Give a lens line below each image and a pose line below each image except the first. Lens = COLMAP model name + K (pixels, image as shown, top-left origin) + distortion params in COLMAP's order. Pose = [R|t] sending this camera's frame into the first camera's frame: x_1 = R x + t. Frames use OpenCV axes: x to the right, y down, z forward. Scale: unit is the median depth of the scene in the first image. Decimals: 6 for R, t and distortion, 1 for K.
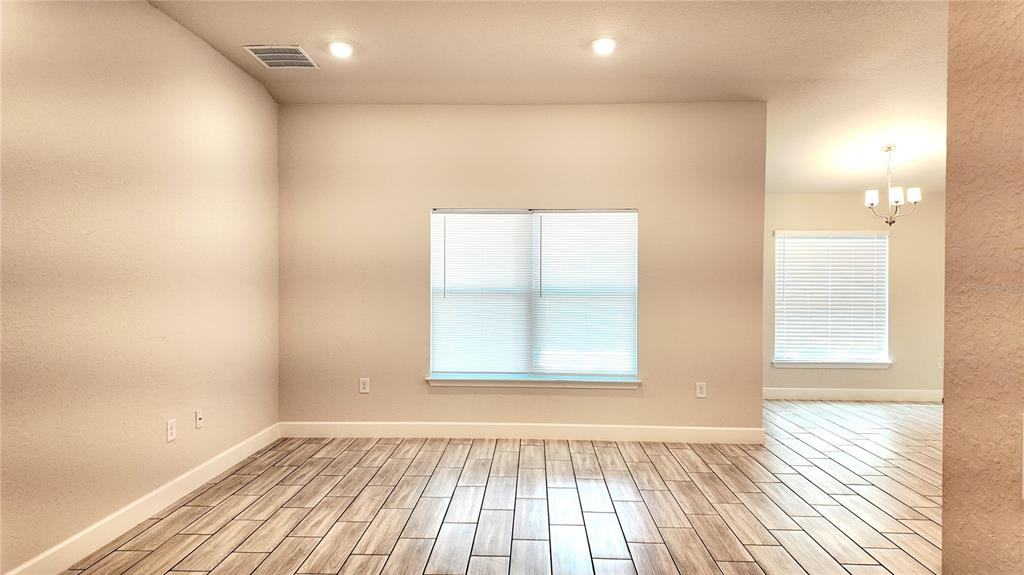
lens RADIAL K [[599.2, 0, 511.8], [0, 599.2, 281.8], [0, 0, 1]] dist [0.070689, -0.084489]
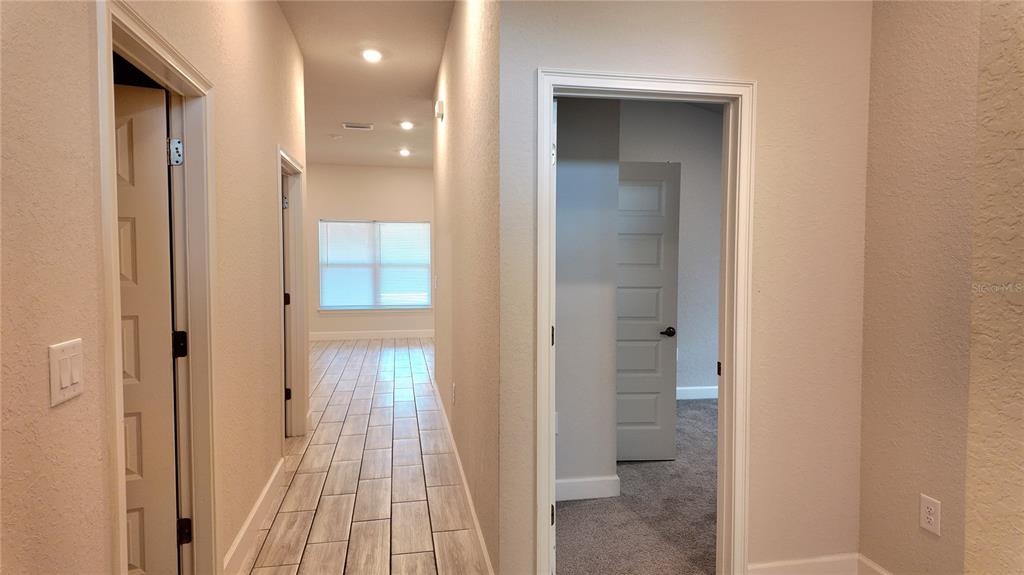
lens RADIAL K [[599.2, 0, 511.8], [0, 599.2, 281.8], [0, 0, 1]] dist [0.070689, -0.084489]
pose [[0.975145, -0.011560, 0.221268, 0.038100], [0.005078, 0.999542, 0.029840, 0.022243], [-0.221511, -0.027975, 0.974756, -1.138633]]
